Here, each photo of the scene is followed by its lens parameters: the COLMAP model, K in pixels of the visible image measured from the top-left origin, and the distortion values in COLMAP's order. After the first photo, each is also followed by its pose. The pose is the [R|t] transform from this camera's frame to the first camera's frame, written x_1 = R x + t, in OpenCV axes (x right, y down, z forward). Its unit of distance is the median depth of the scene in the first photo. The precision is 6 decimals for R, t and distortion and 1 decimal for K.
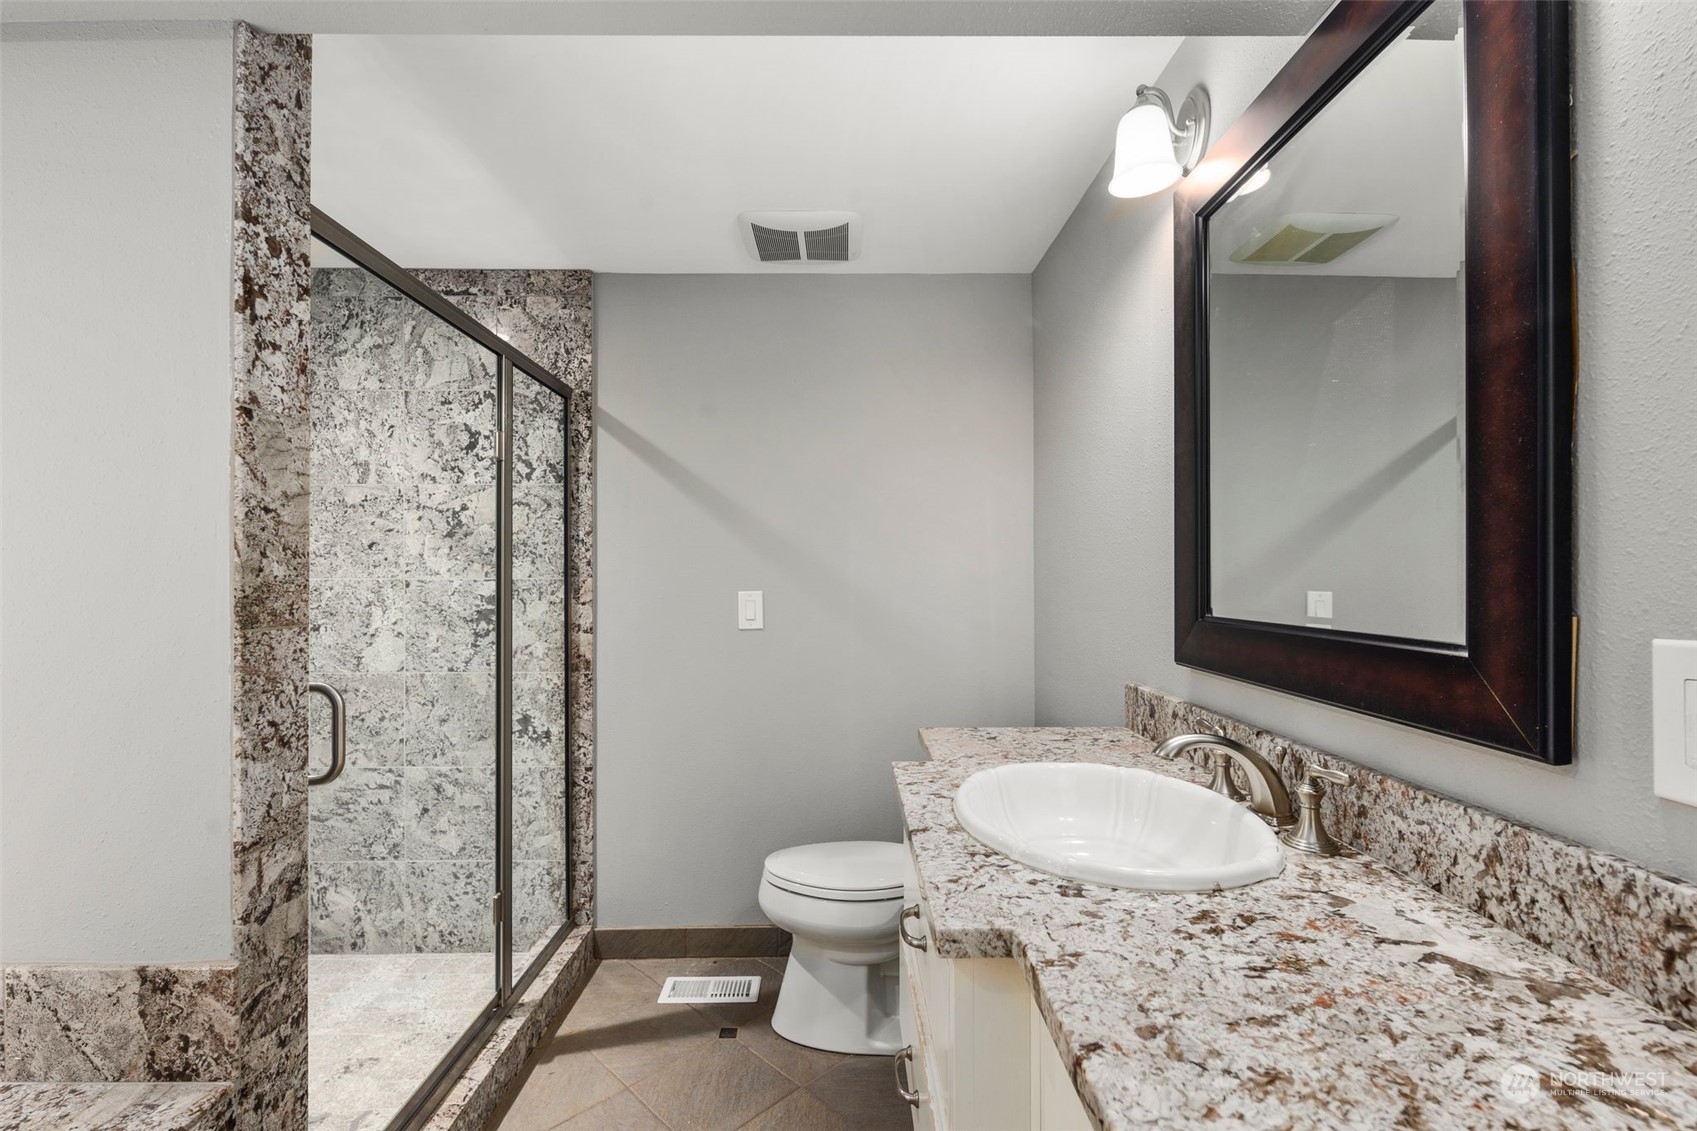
lens RADIAL K [[741.2, 0, 849.0], [0, 741.2, 569.9], [0, 0, 1]] dist [0.002770, -0.004251]
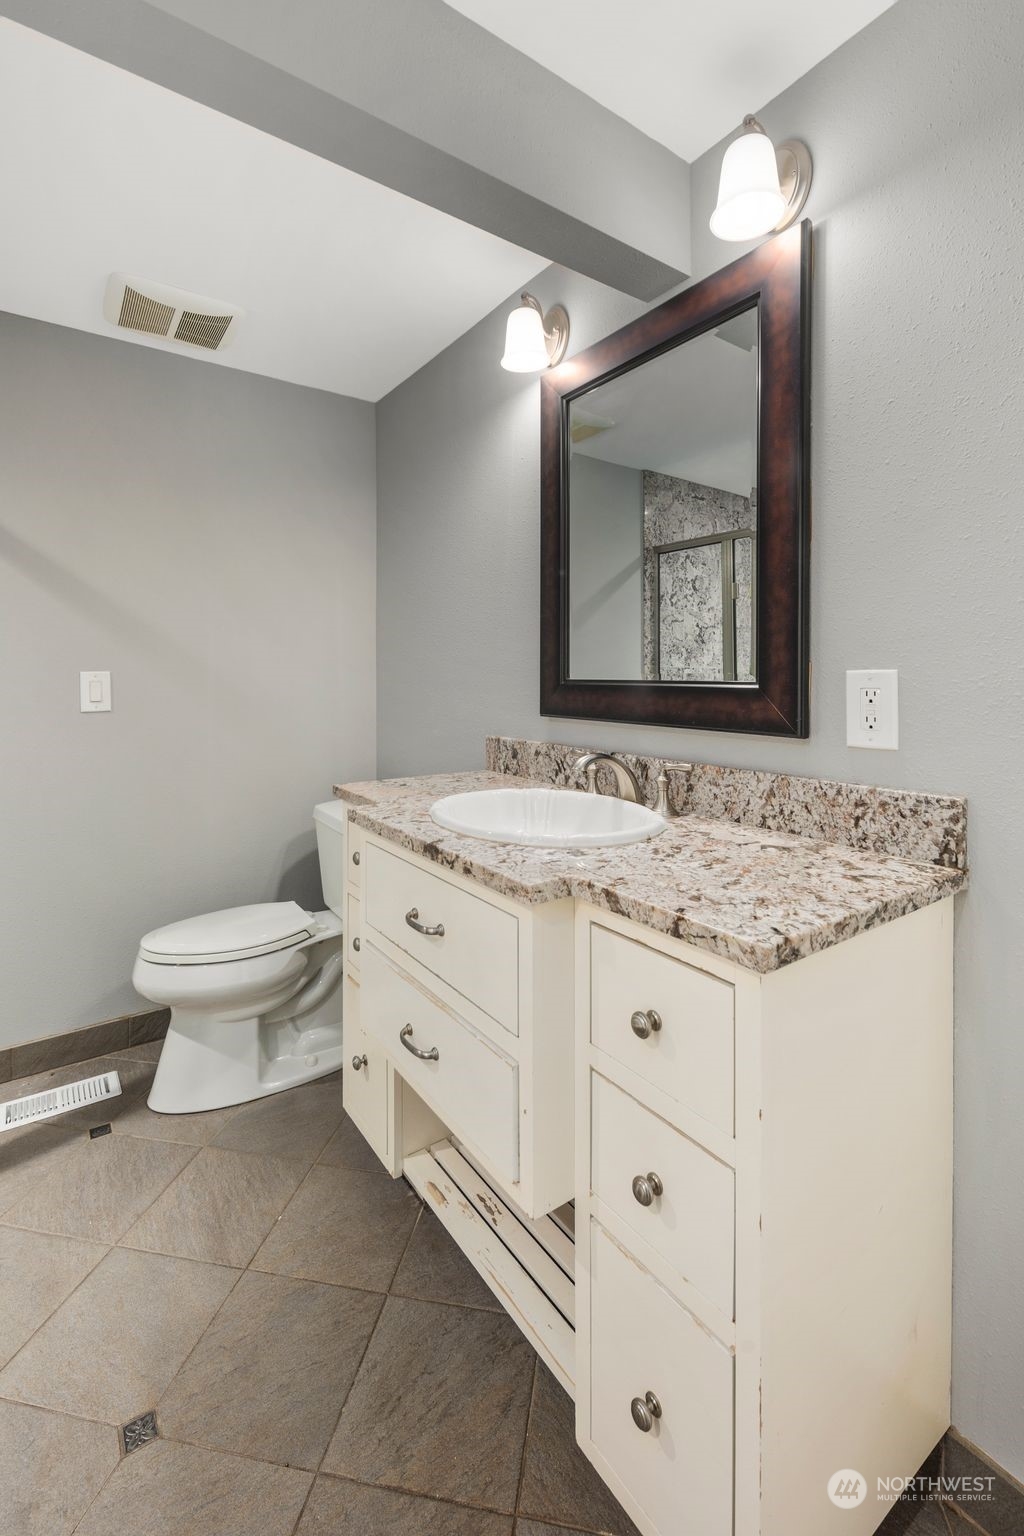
lens RADIAL K [[670.9, 0, 509.6], [0, 670.9, 674.8], [0, 0, 1]] dist [0.002770, -0.004251]
pose [[0.822868, 0.003589, 0.568221, -0.322293], [-0.007411, 0.999963, 0.004417, 0.044408], [-0.568184, -0.007846, 0.822864, -0.004030]]
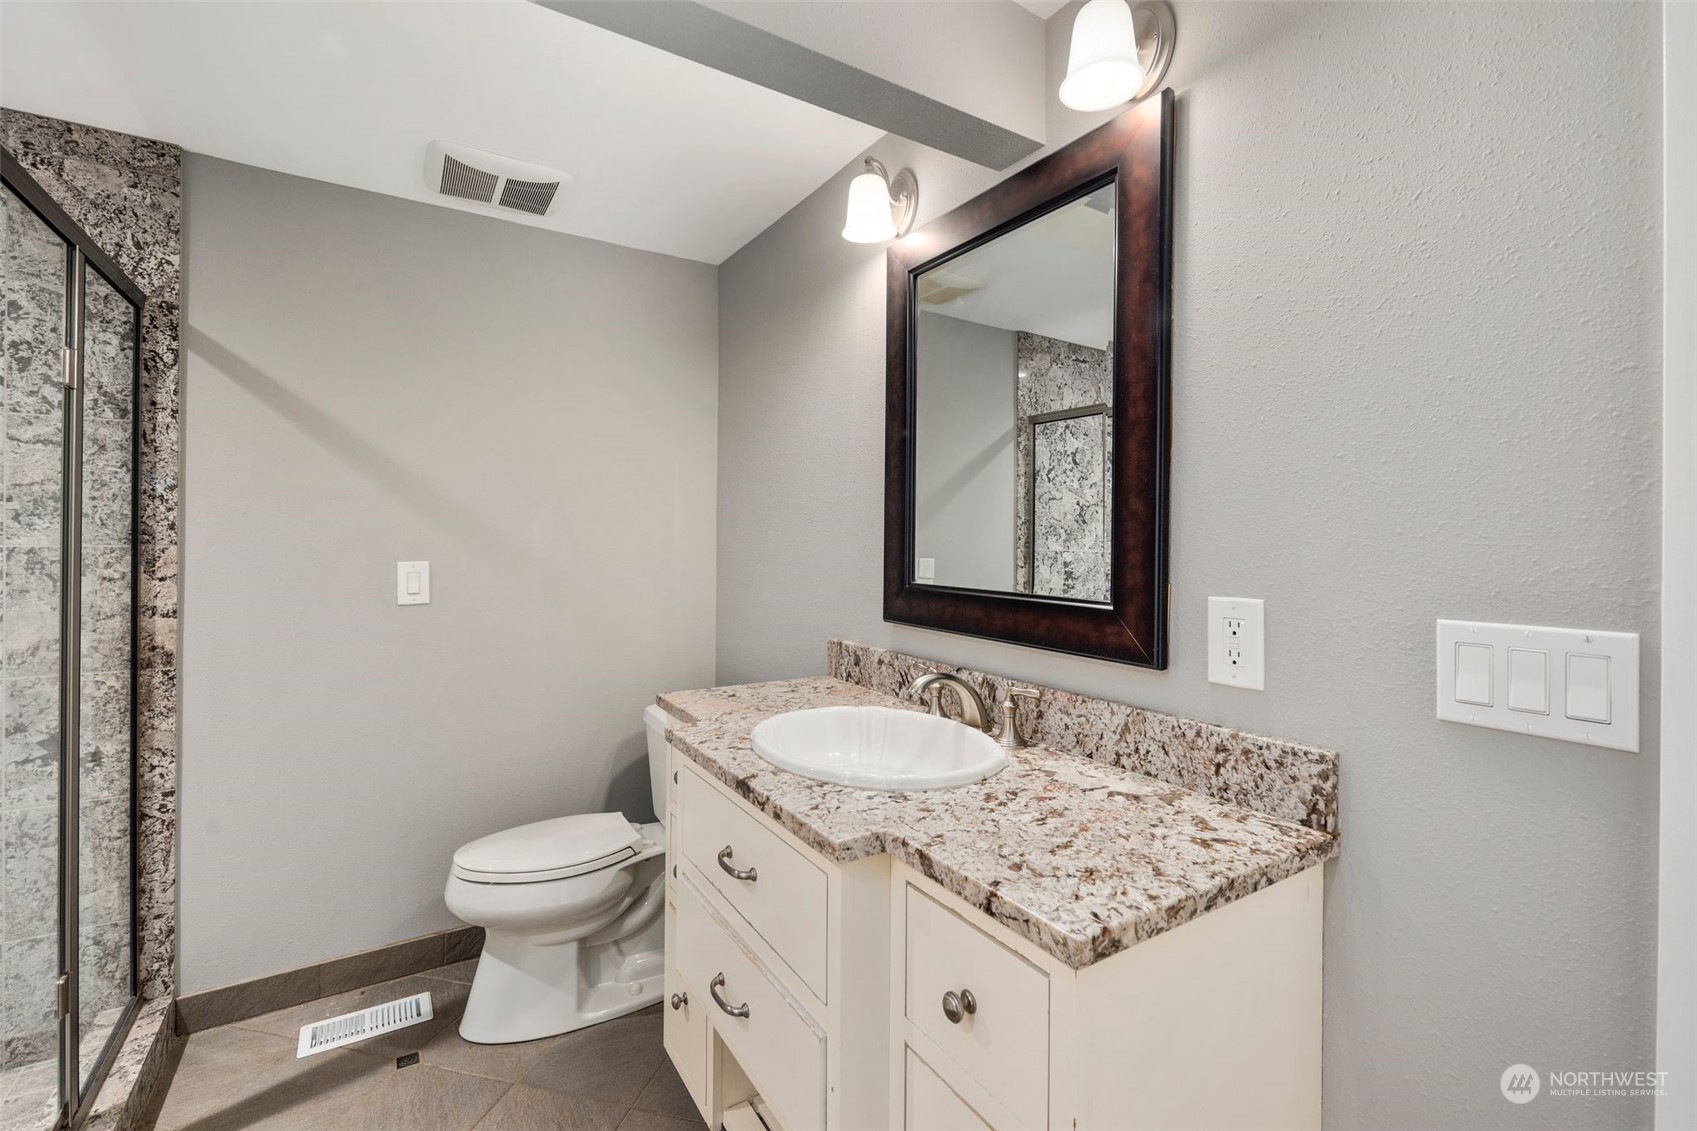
lens RADIAL K [[741.2, 0, 848.5], [0, 741.2, 534.0], [0, 0, 1]] dist [0.002770, -0.004251]
pose [[0.850334, 0.012887, 0.526086, -0.274901], [-0.015149, 0.999885, -0.000009, -0.020564], [-0.526026, -0.007962, 0.850431, -0.040489]]
